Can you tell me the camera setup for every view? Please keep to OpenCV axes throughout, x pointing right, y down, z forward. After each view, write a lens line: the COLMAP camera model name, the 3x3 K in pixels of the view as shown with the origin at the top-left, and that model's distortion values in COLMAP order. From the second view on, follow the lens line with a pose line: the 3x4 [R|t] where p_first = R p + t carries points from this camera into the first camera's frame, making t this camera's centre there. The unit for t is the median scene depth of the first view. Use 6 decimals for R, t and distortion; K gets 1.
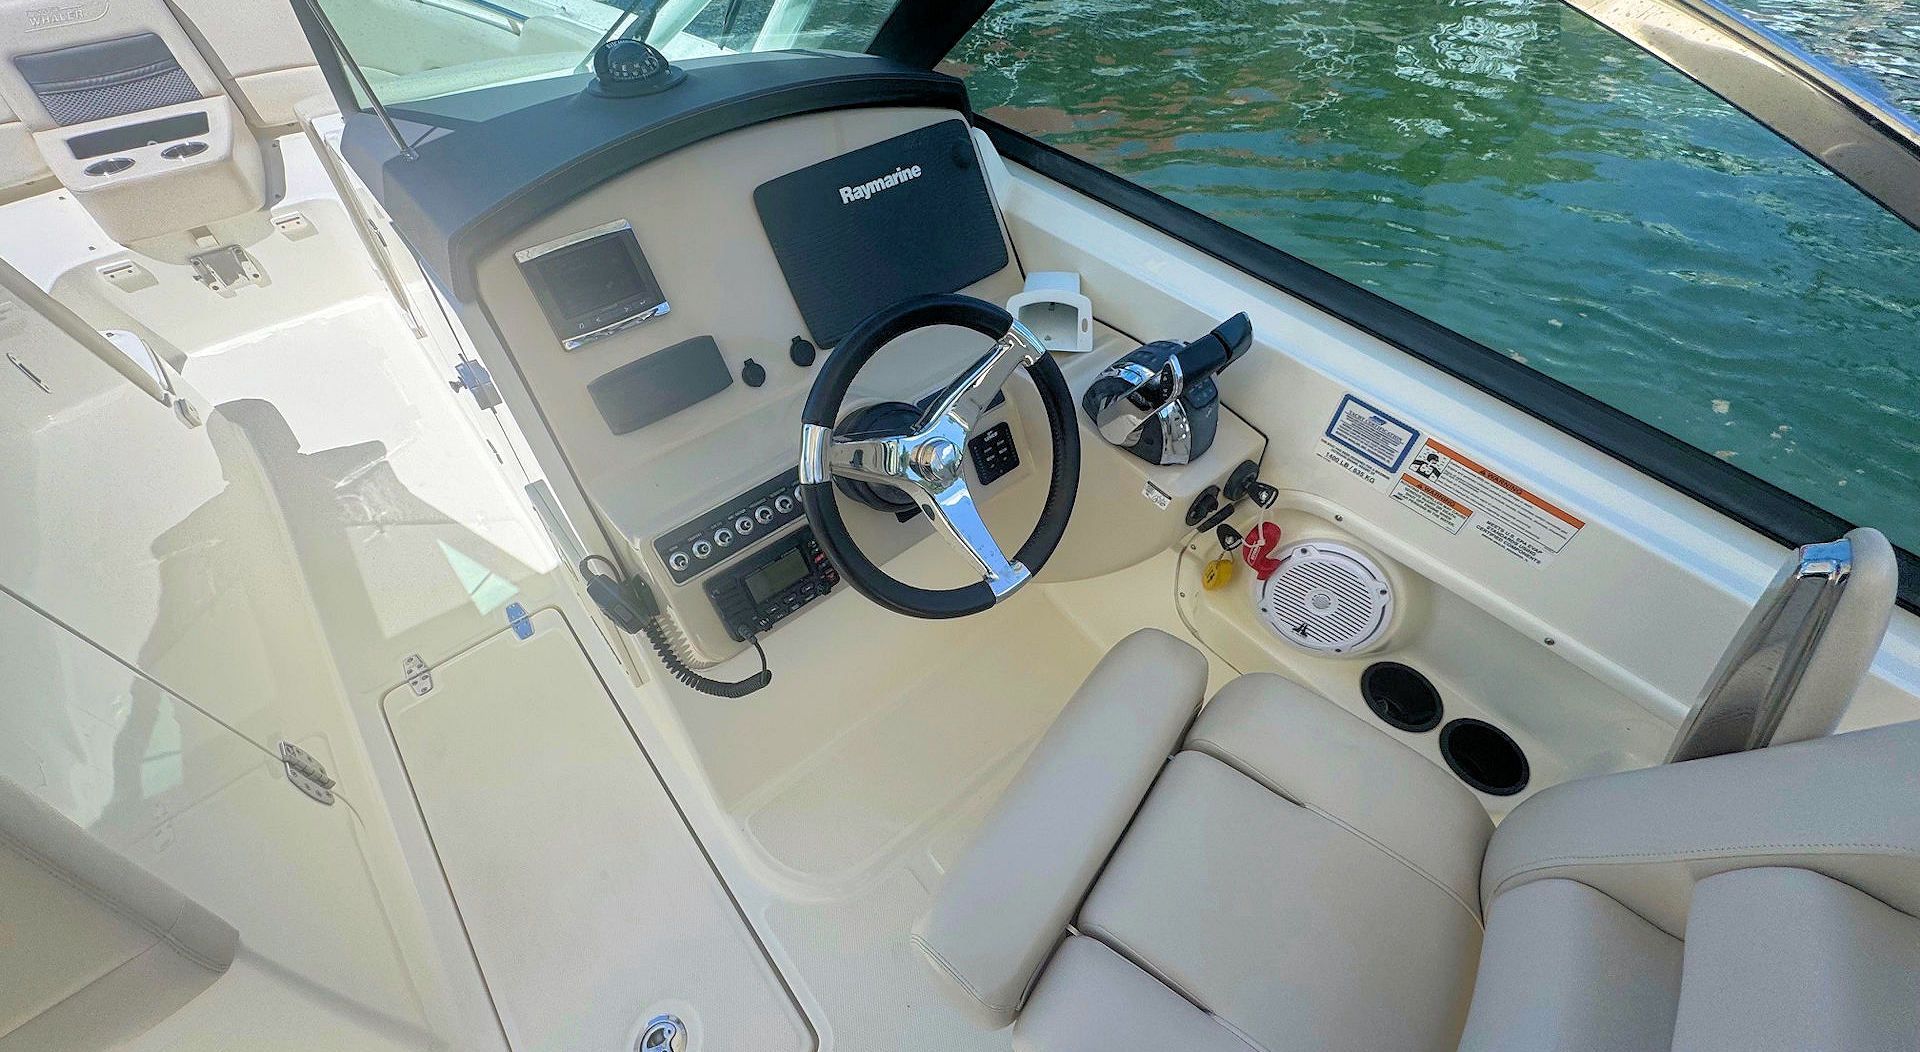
lens RADIAL K [[767.8, 0, 960.0], [0, 767.8, 526.0], [0, 0, 1]] dist [-0.009924, 0.000035]
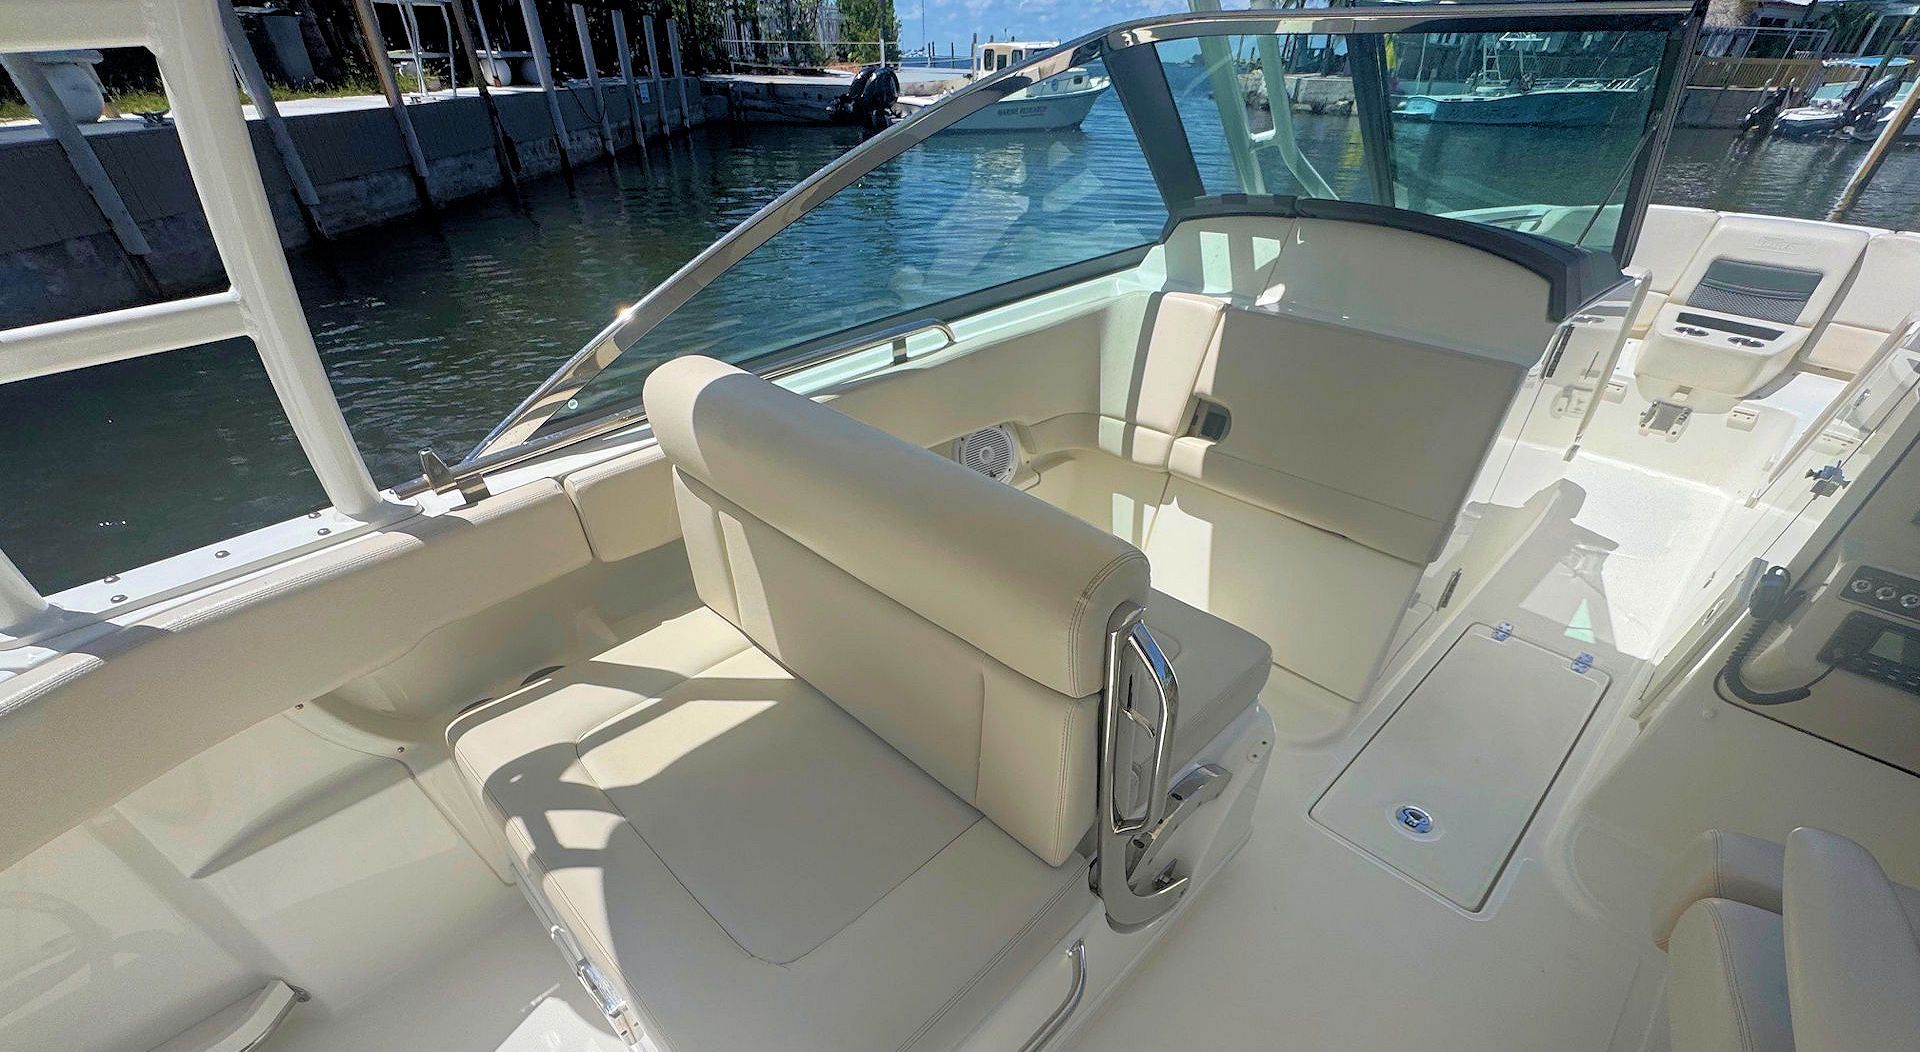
lens RADIAL K [[756.1, 0, 960.2], [0, 756.1, 723.1], [0, 0, 1]] dist [0.001605, 0.000113]
pose [[0.083216, 0.676701, -0.731540, 0.263330], [-0.751293, 0.524882, 0.400072, 0.340899], [0.654702, 0.516309, 0.552079, -0.267698]]
